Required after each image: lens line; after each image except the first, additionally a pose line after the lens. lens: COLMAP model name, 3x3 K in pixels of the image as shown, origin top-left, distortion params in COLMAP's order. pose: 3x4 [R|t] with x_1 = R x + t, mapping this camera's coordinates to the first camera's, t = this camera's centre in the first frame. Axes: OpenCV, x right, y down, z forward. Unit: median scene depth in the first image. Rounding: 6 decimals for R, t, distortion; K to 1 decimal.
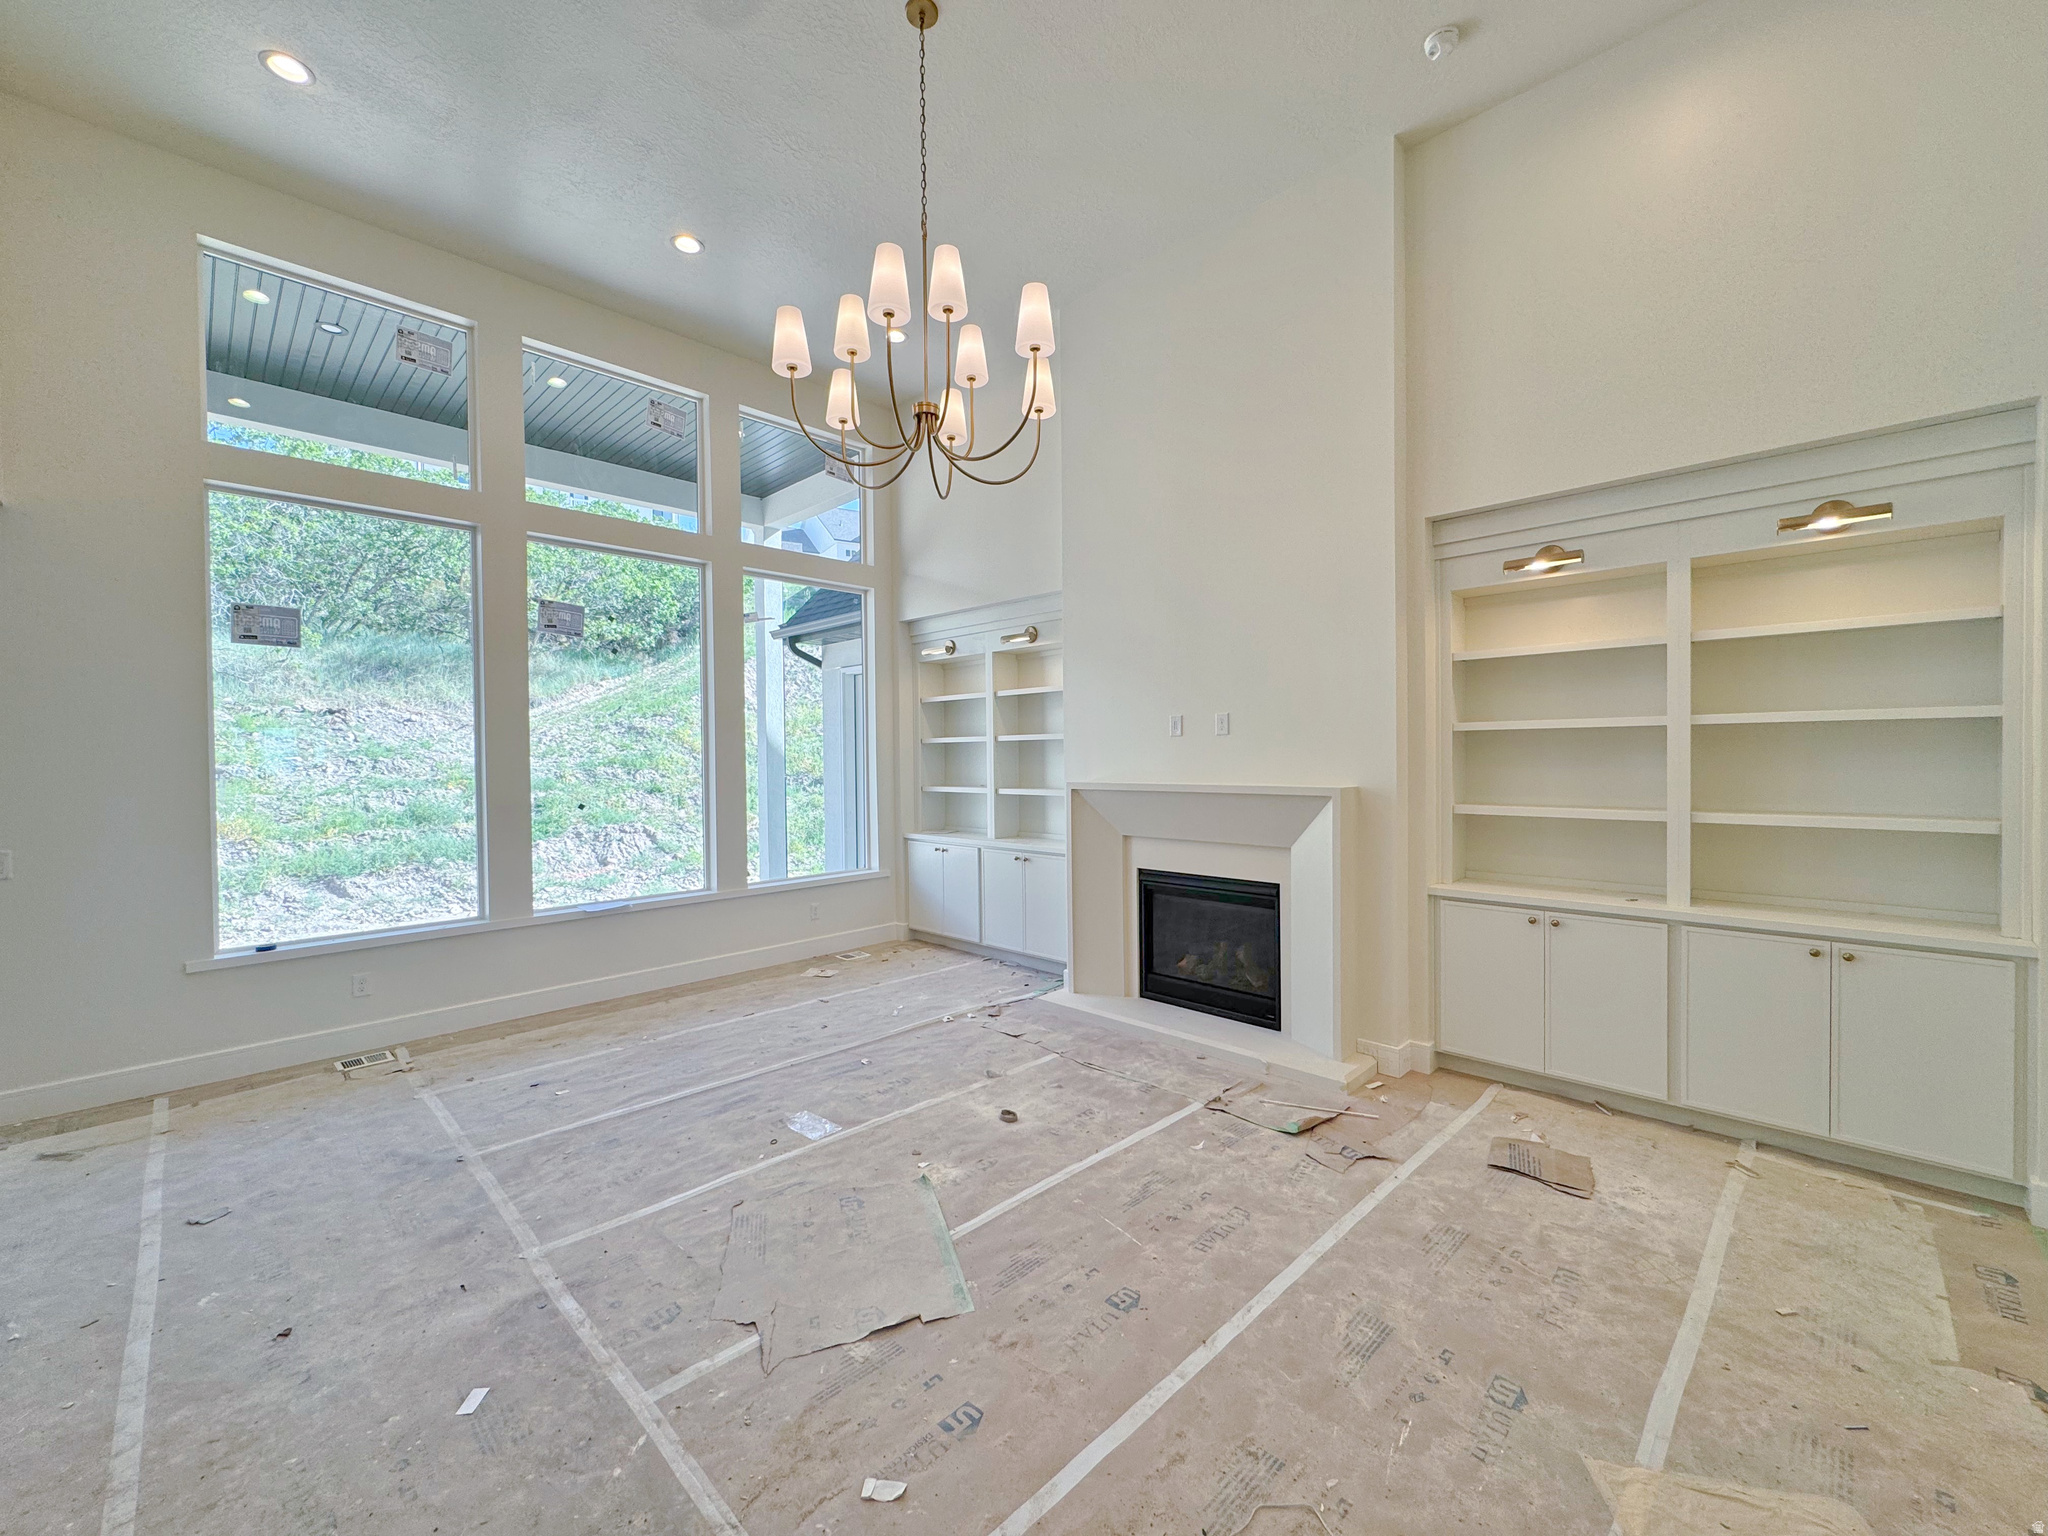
lens RADIAL K [[818.1, 0, 1025.1], [0, 818.1, 758.2], [0, 0, 1]] dist [-0.001949, -0.000159]
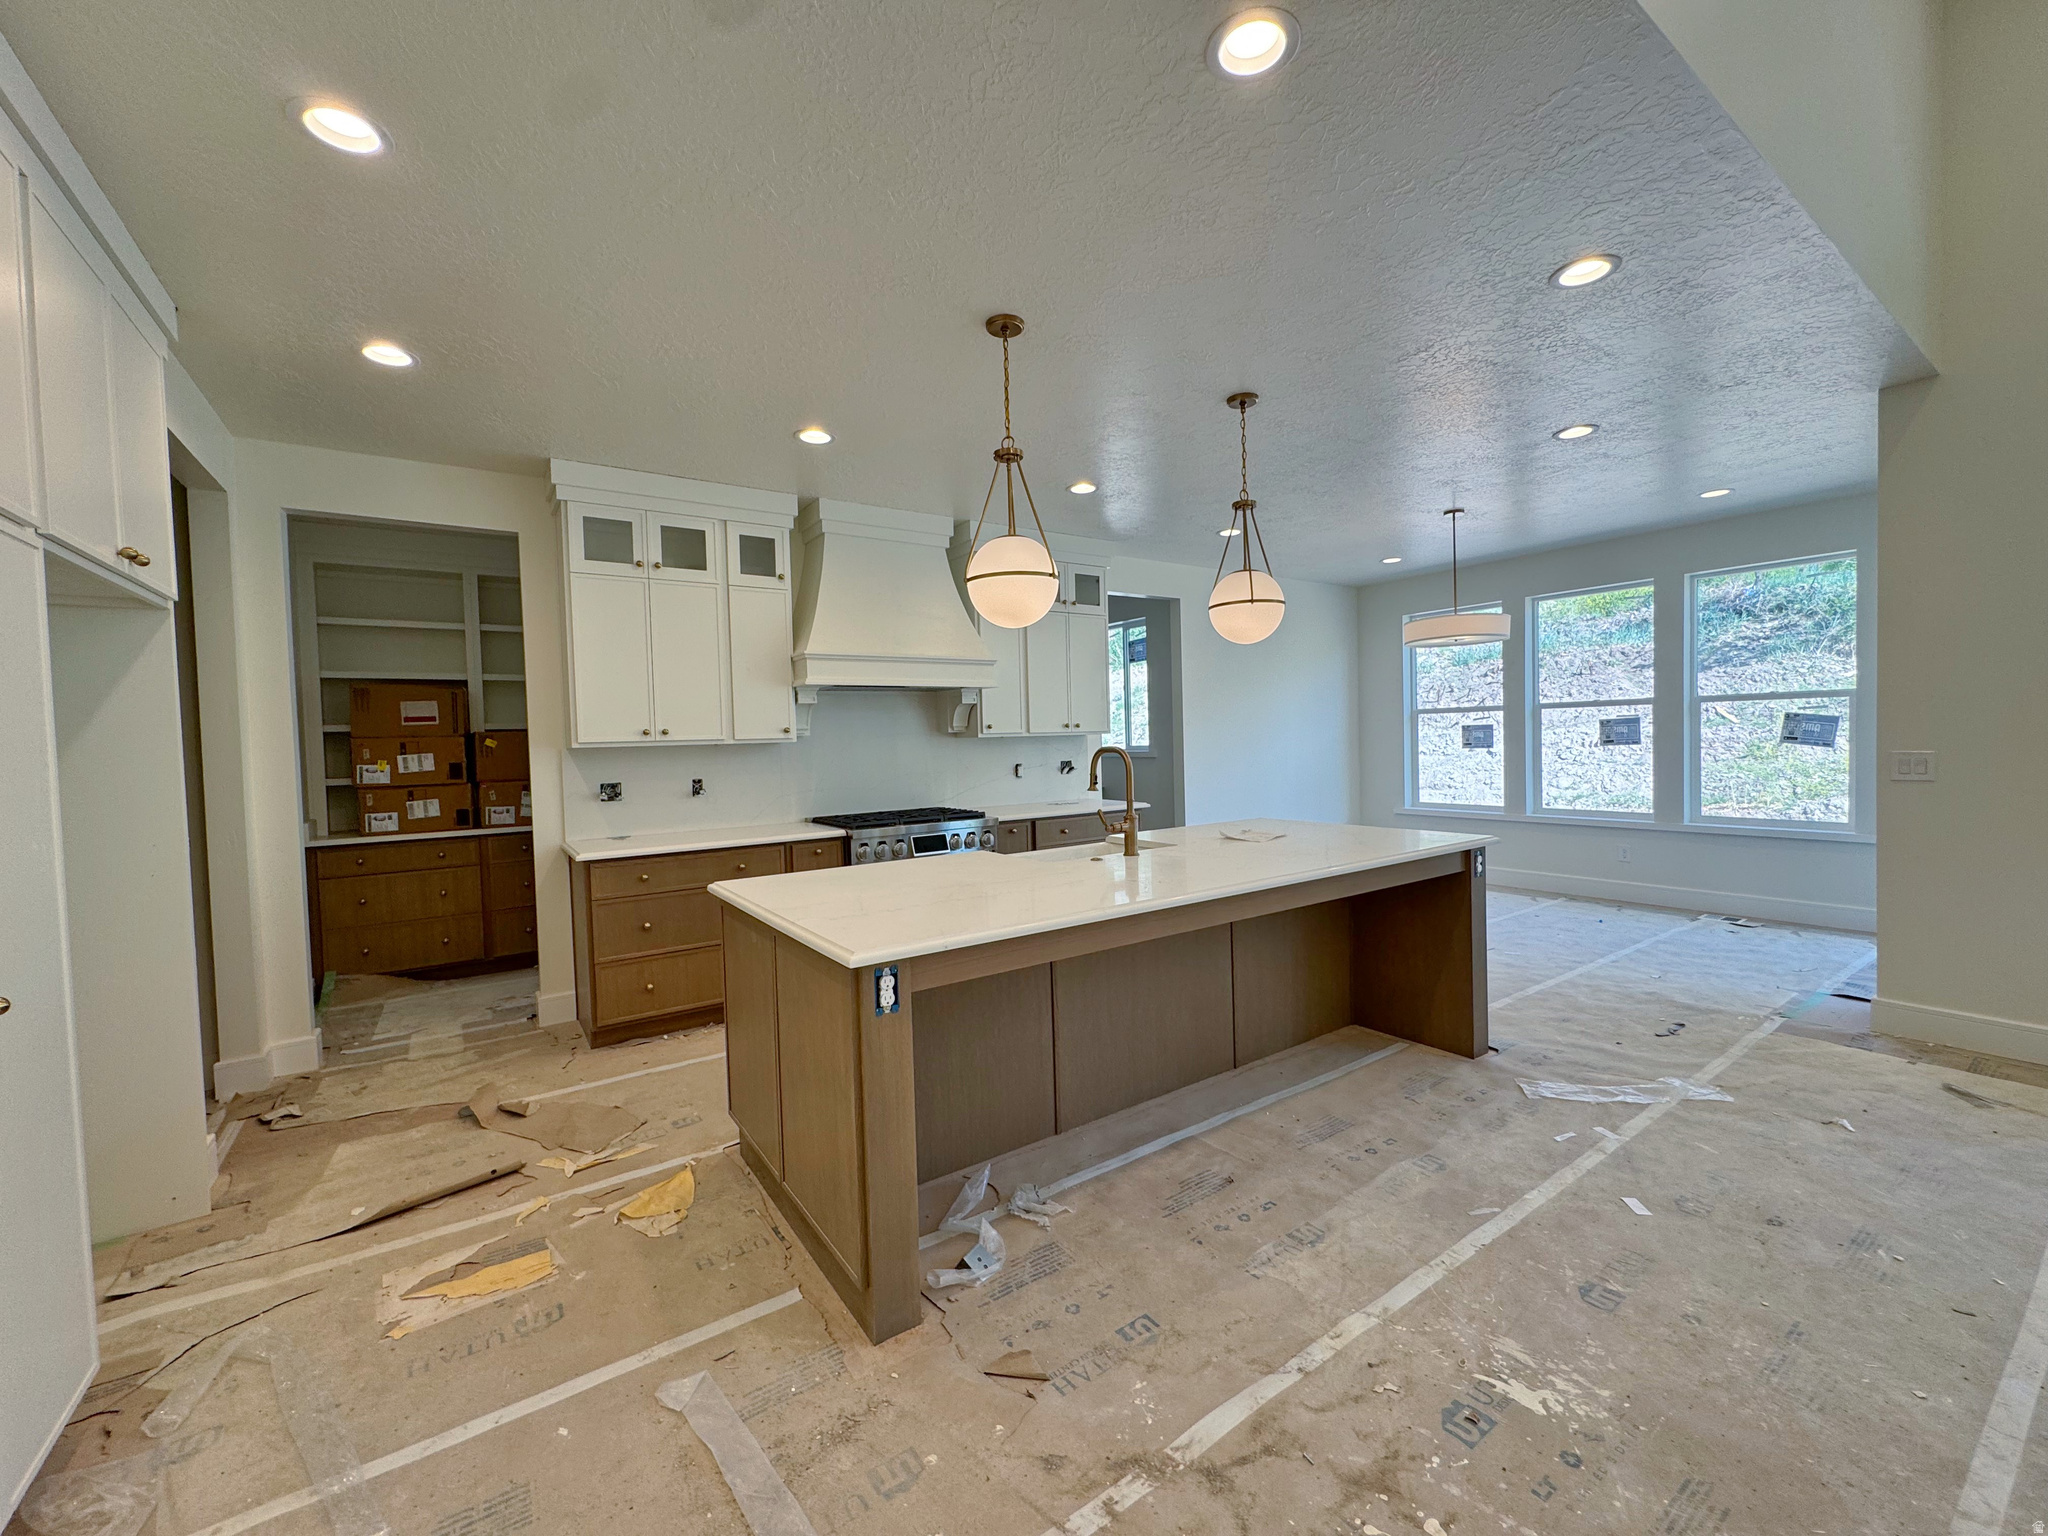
lens RADIAL K [[819.4, 0, 1025.0], [0, 819.4, 765.5], [0, 0, 1]] dist [-0.002191, -0.000014]
pose [[-0.192732, 0.048455, -0.980054, -0.125580], [0.025634, 0.998688, 0.044336, 0.058343], [0.980917, -0.016578, -0.193721, 0.155306]]
